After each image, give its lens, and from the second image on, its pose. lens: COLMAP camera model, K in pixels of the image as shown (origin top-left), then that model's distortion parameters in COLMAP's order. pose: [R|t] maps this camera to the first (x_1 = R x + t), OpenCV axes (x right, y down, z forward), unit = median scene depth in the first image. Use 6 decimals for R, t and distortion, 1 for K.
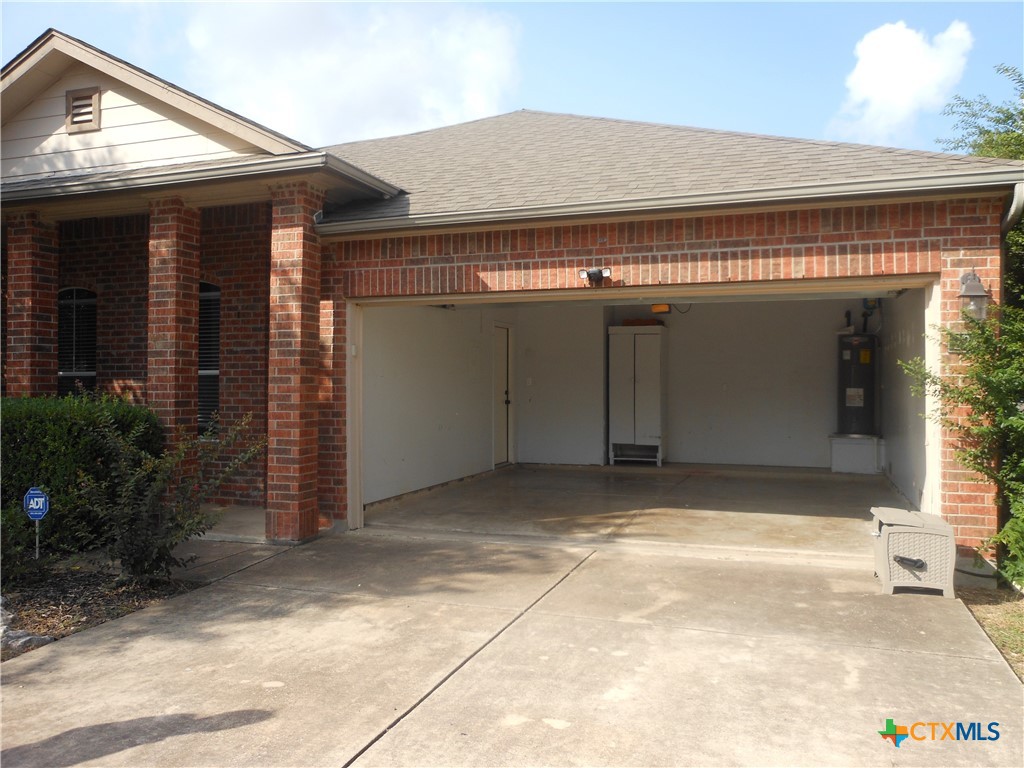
lens RADIAL K [[819.9, 0, 512.8], [0, 819.9, 380.9], [0, 0, 1]] dist [0.004337, -0.000491]
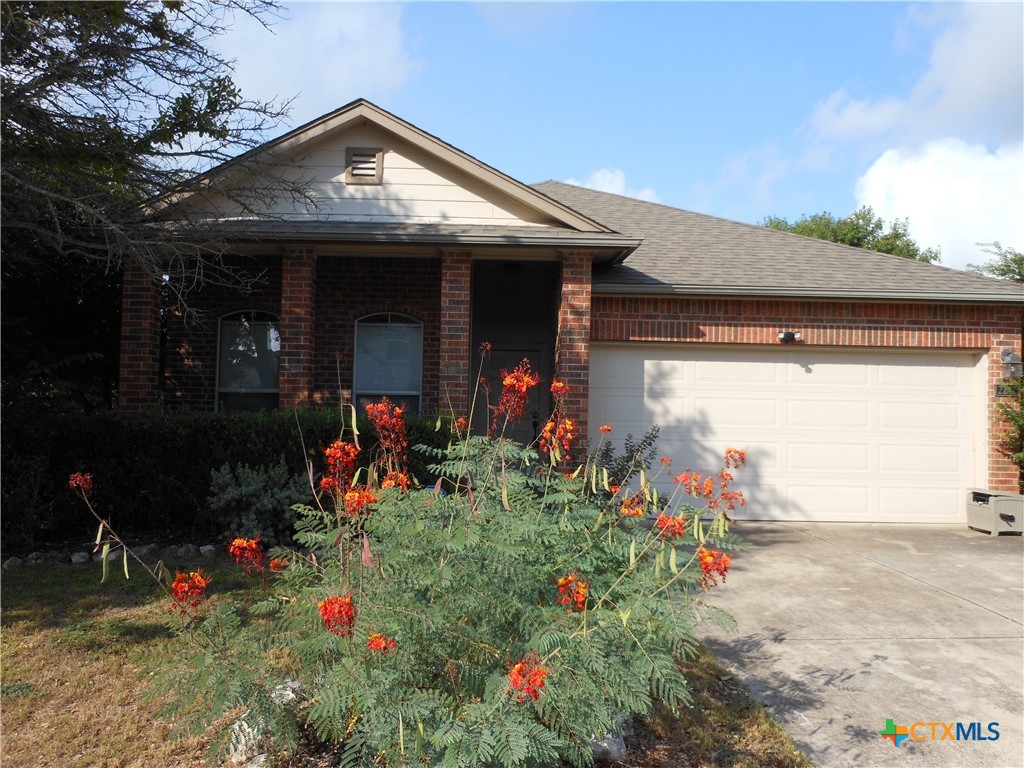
lens RADIAL K [[819.9, 0, 509.1], [0, 819.9, 387.0], [0, 0, 1]] dist [0.004337, -0.000491]
pose [[0.929019, 0.029254, 0.368875, -0.847608], [-0.021087, 0.999436, -0.026151, 0.010778], [-0.369432, 0.016517, 0.929111, -0.167233]]
